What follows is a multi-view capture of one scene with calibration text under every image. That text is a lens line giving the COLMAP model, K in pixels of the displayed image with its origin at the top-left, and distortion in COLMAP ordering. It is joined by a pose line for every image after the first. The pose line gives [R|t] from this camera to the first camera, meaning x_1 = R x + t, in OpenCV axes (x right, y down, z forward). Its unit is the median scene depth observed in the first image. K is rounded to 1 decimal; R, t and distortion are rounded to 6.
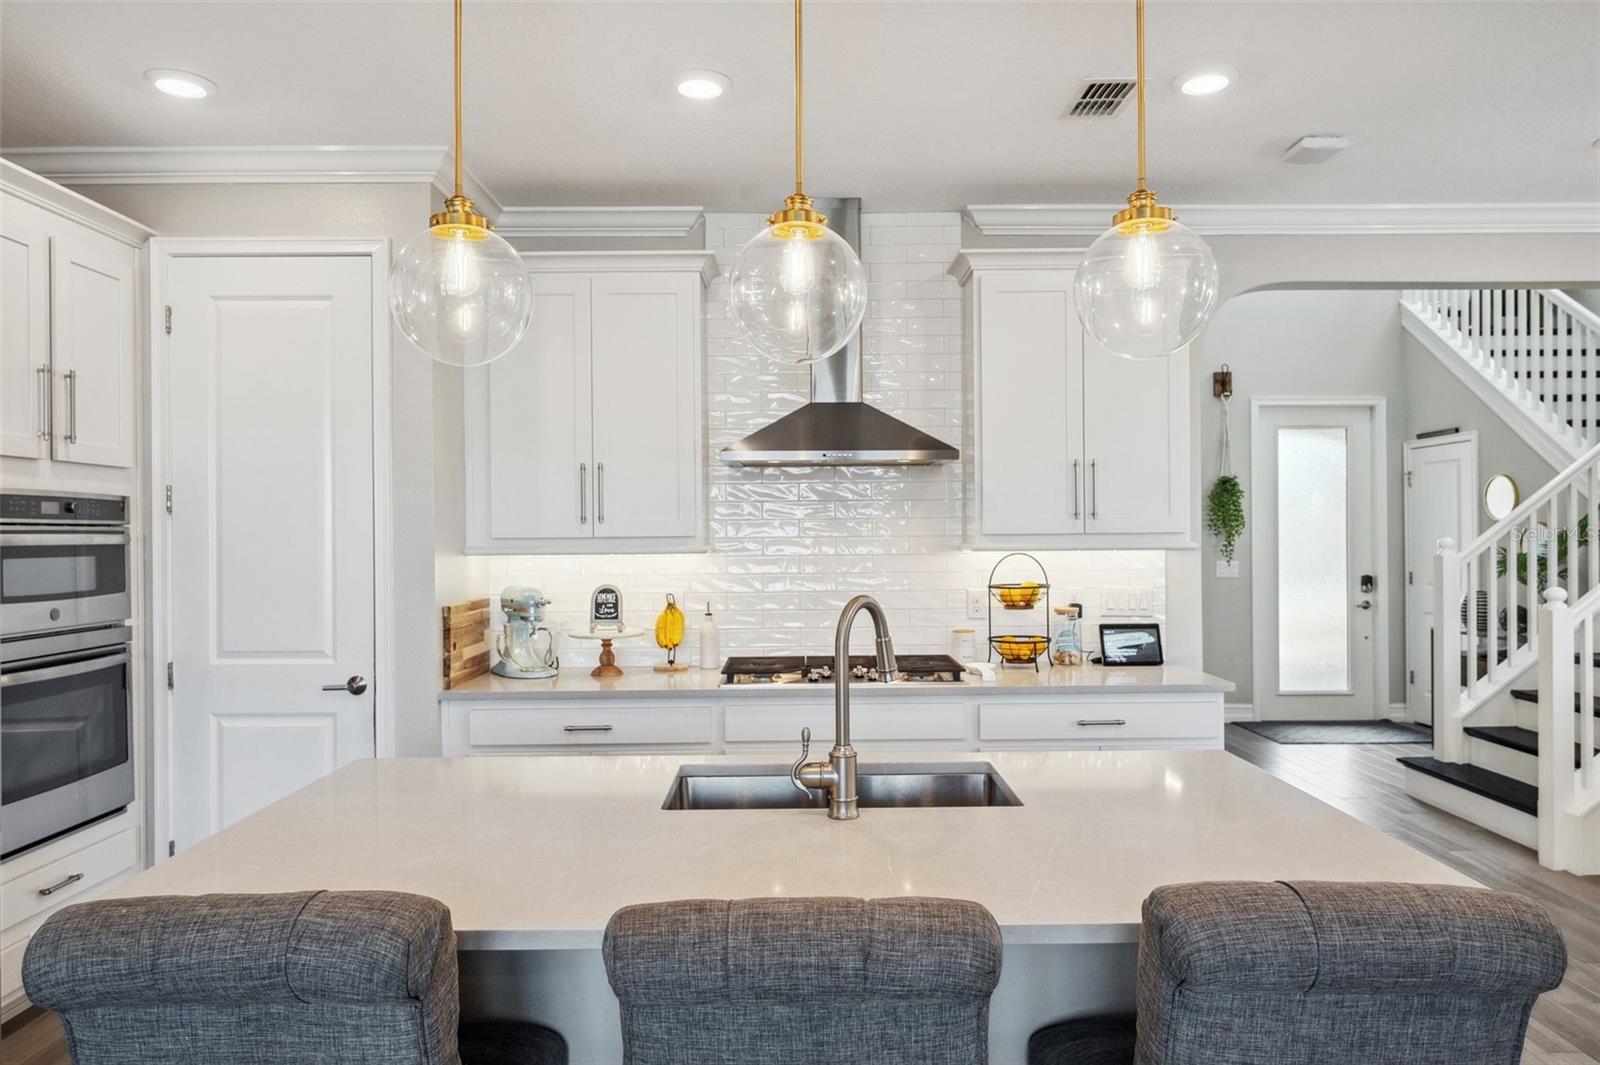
lens RADIAL K [[1040.9, 0, 802.3], [0, 1040.9, 537.1], [0, 0, 1]] dist [0.003954, -0.000266]
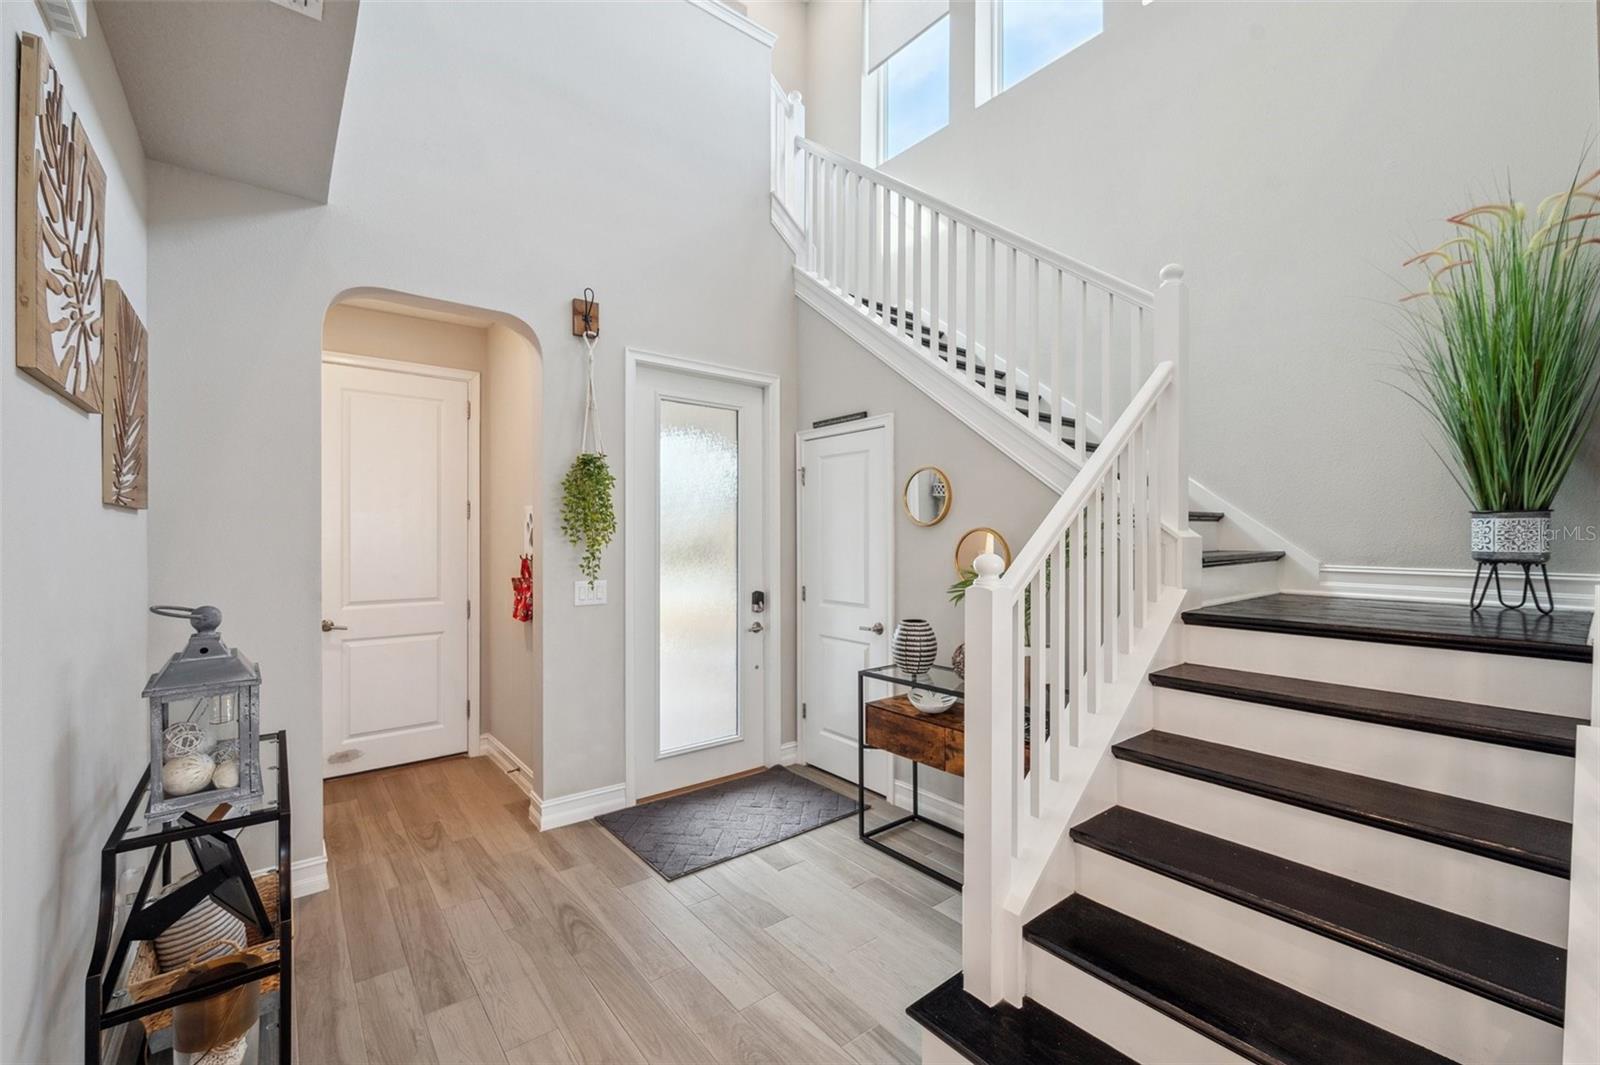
lens RADIAL K [[653.9, 0, 801.1], [0, 653.9, 537.5], [0, 0, 1]] dist [-0.000818, -0.000189]
pose [[0.783570, 0.005295, 0.621281, 0.472802], [-0.004346, 0.999986, -0.003042, -0.008394], [-0.621288, -0.000317, 0.783582, 1.096131]]
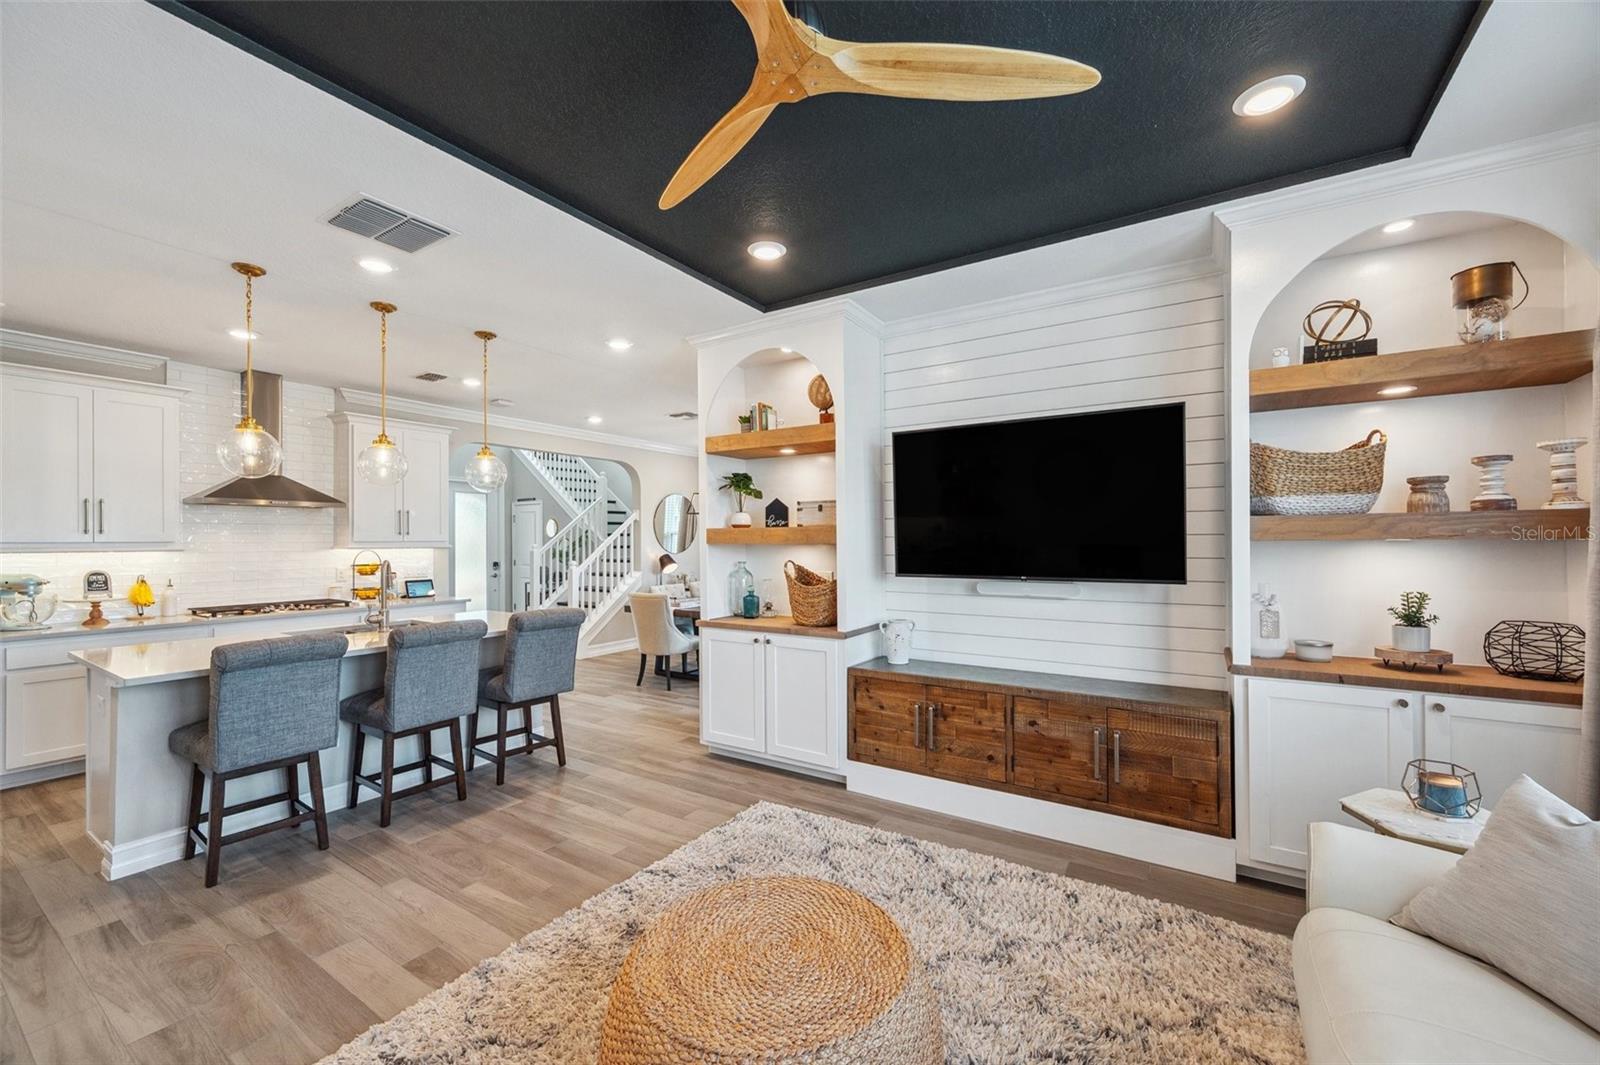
lens RADIAL K [[632.4, 0, 803.0], [0, 632.4, 540.3], [0, 0, 1]] dist [0.000491, 0.000030]
pose [[0.550076, 0.006850, 0.835087, -0.401755], [0.001122, 0.999959, -0.008942, 0.007318], [-0.835114, 0.005856, 0.550046, -0.509352]]
